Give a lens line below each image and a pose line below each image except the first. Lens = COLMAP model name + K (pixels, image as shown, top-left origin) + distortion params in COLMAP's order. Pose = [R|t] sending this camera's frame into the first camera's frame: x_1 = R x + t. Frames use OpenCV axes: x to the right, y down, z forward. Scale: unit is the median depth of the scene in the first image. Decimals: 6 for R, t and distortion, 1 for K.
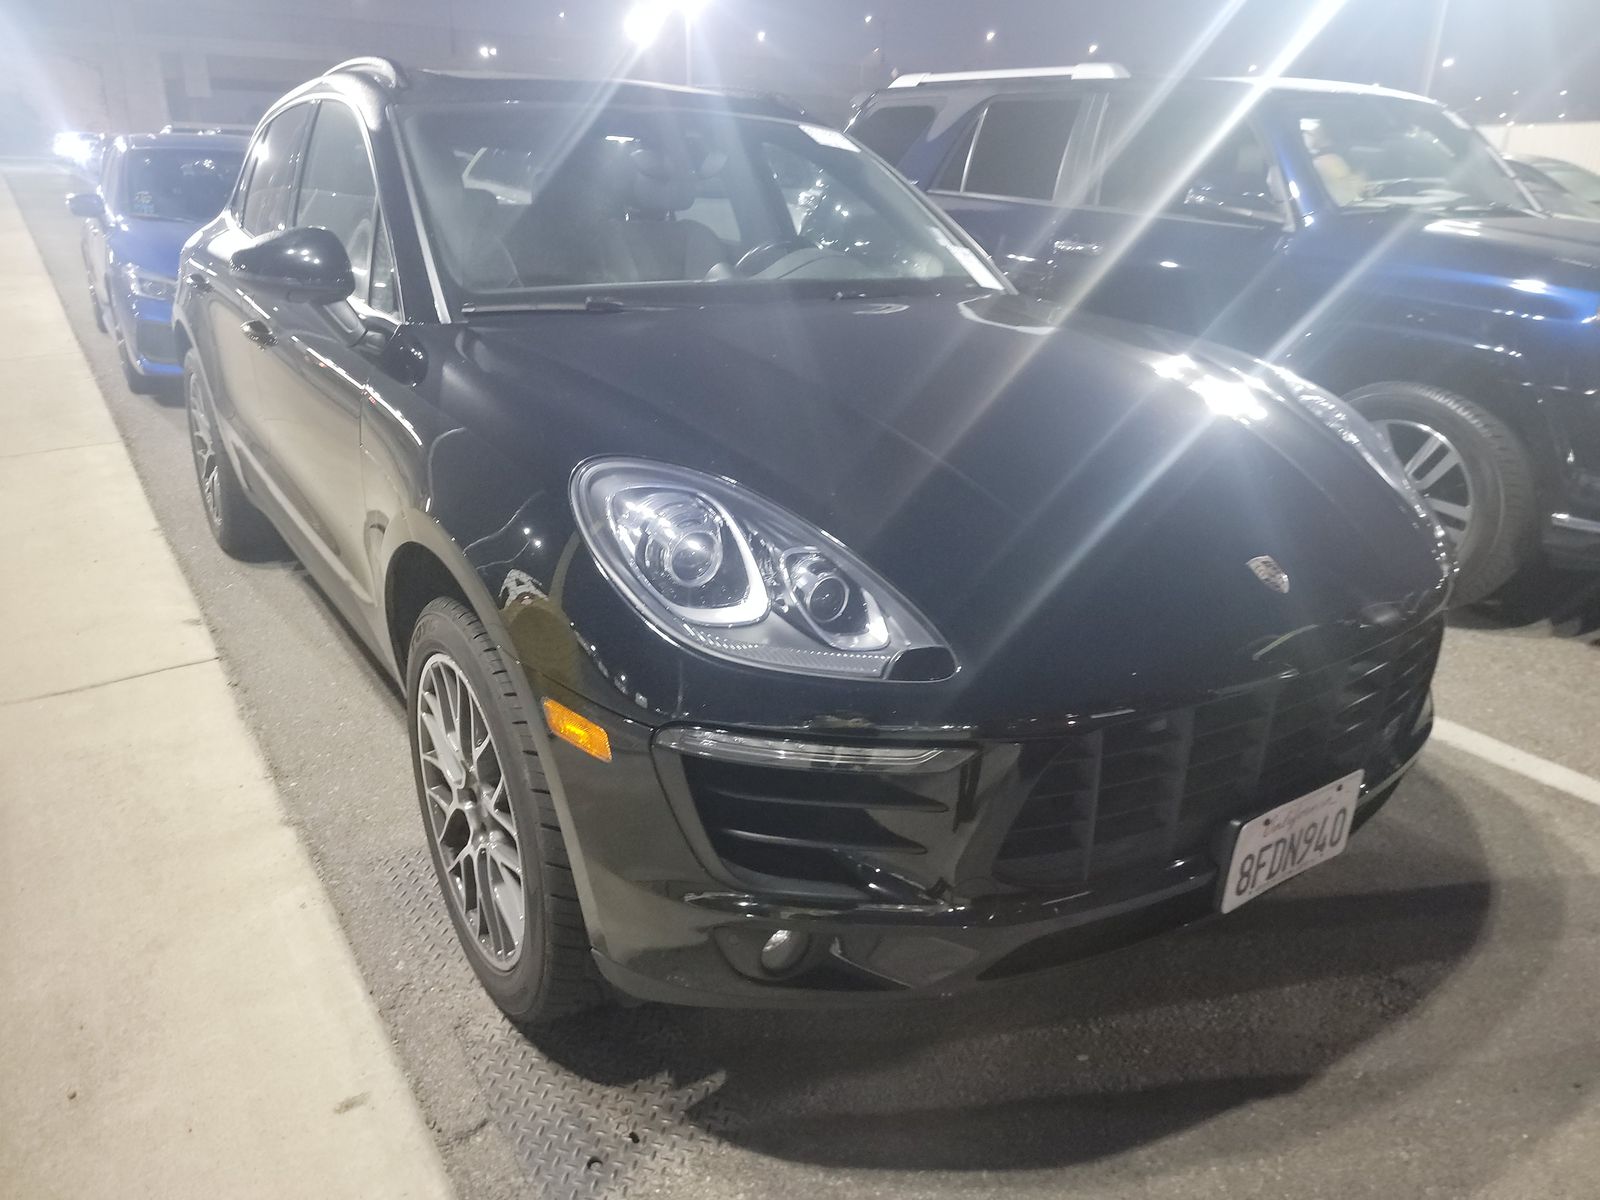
lens RADIAL K [[1130.9, 0, 803.5], [0, 1130.9, 595.0], [0, 0, 1]] dist [0.050161, -0.045623]
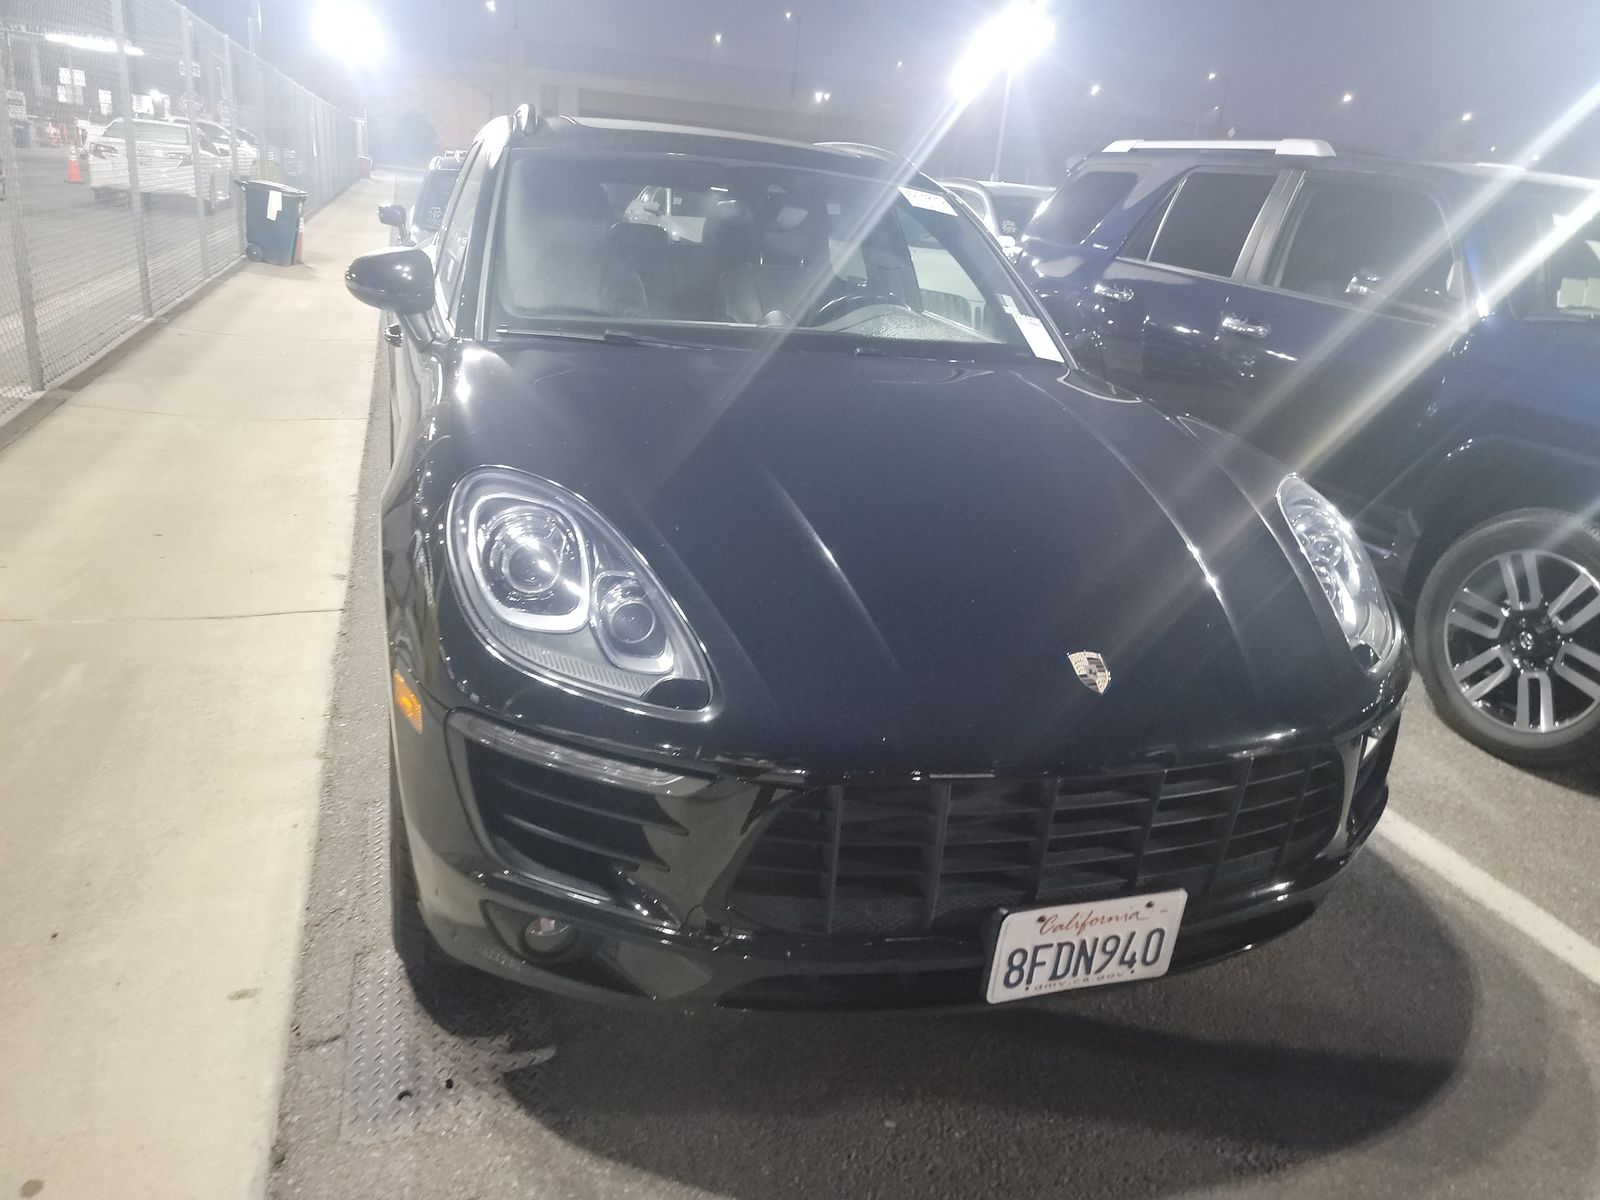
lens RADIAL K [[1130.9, 0, 799.9], [0, 1130.9, 602.4], [0, 0, 1]] dist [0.050161, -0.045623]
pose [[0.958691, 0.151588, -0.240694, 0.349949], [-0.158564, 0.987300, -0.009767, -0.024248], [0.236157, 0.047528, 0.970552, -0.010305]]
